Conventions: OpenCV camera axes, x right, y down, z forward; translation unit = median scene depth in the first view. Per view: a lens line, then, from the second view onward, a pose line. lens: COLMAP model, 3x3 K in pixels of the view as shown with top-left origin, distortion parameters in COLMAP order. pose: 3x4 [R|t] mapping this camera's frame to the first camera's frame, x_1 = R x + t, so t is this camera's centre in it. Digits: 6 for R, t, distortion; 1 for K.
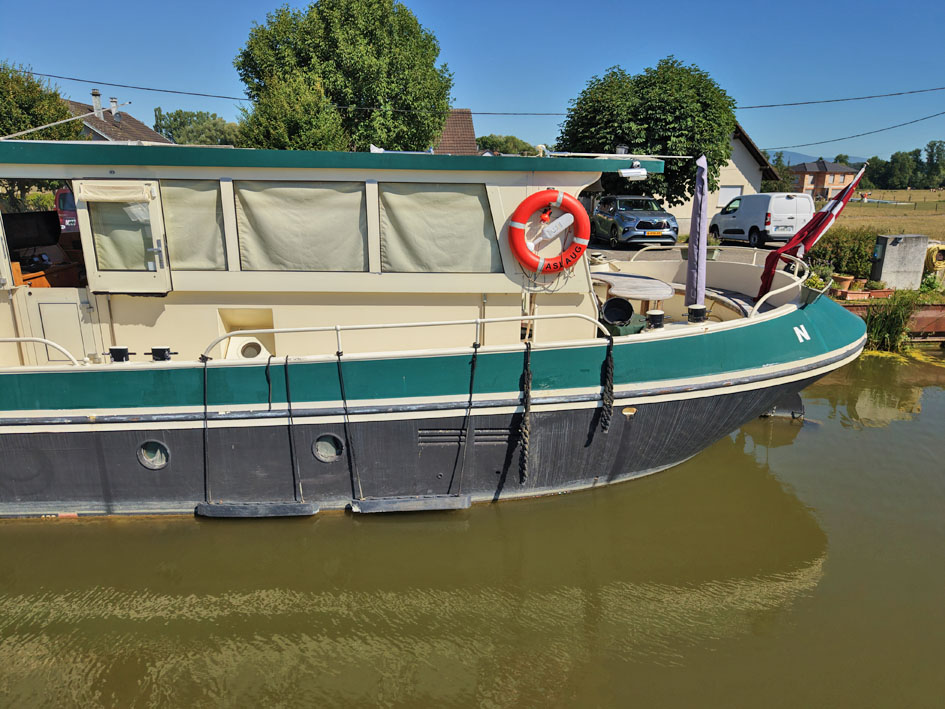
lens RADIAL K [[641.7, 0, 468.2], [0, 641.7, 348.2], [0, 0, 1]] dist [0.011575, -0.010407]
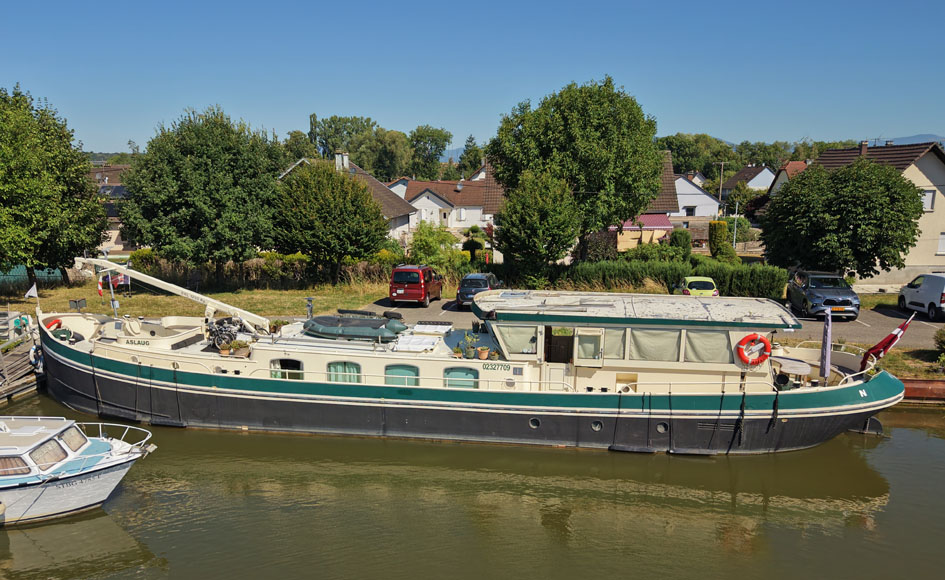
lens RADIAL K [[780.6, 0, 444.6], [0, 780.6, 356.6], [0, 0, 1]] dist [0.031813, 0.011711]
pose [[0.970977, 0.037754, -0.236173, -0.327495], [-0.044844, 0.998688, -0.024722, -0.017446], [0.234930, 0.034595, 0.971397, -2.303036]]
